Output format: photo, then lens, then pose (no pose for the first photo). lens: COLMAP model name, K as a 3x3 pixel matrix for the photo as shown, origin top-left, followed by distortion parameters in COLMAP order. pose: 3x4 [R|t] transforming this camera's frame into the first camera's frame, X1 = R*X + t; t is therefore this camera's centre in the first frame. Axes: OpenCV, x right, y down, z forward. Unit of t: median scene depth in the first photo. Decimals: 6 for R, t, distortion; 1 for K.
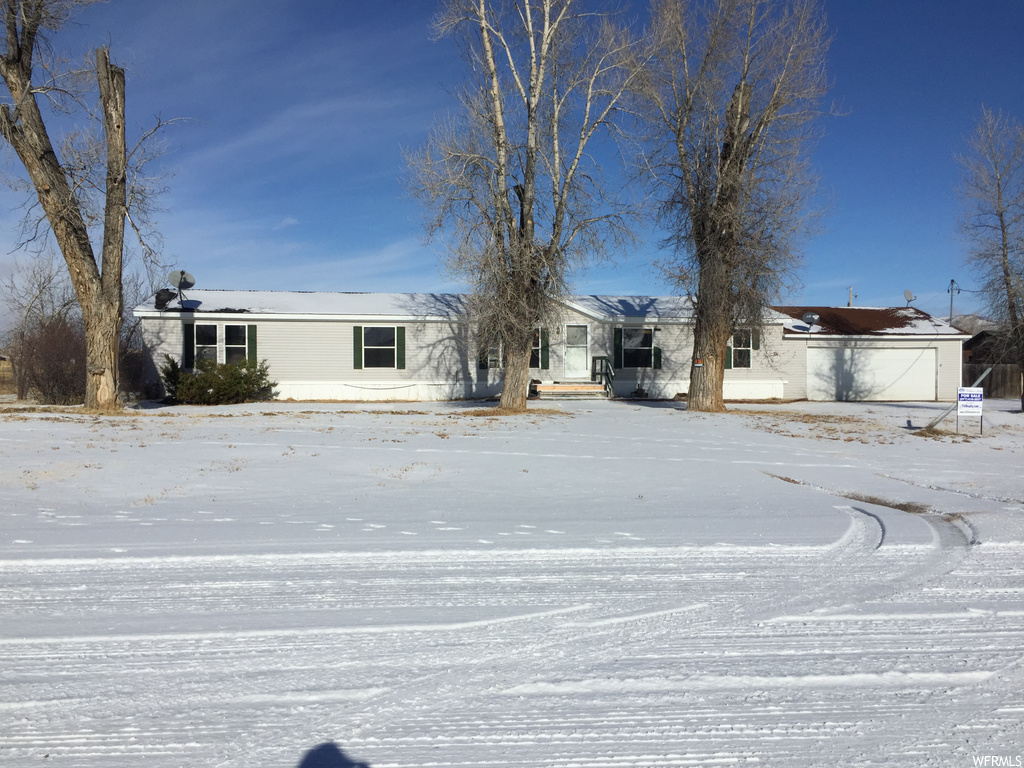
lens RADIAL K [[880.1, 0, 505.3], [0, 880.1, 385.8], [0, 0, 1]] dist [0.047521, -0.052993]
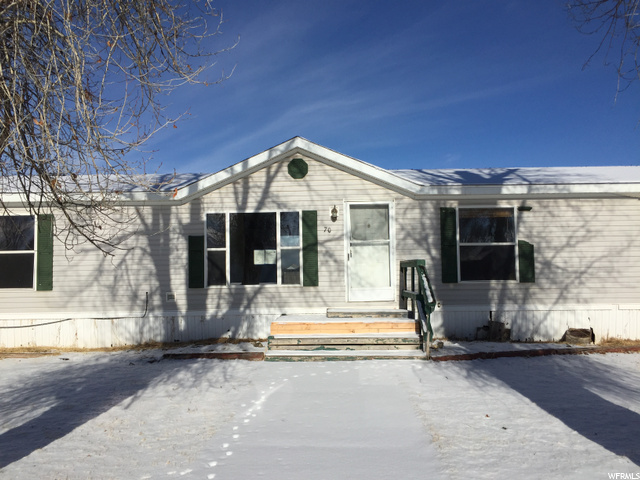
lens RADIAL K [[550.1, 0, 325.5], [0, 550.1, 233.7], [0, 0, 1]] dist [0.047521, -0.052993]
pose [[0.985328, -0.024503, -0.168903, 0.111643], [0.012747, 0.997442, -0.070336, -0.027359], [0.170195, 0.067151, 0.983120, 0.666960]]
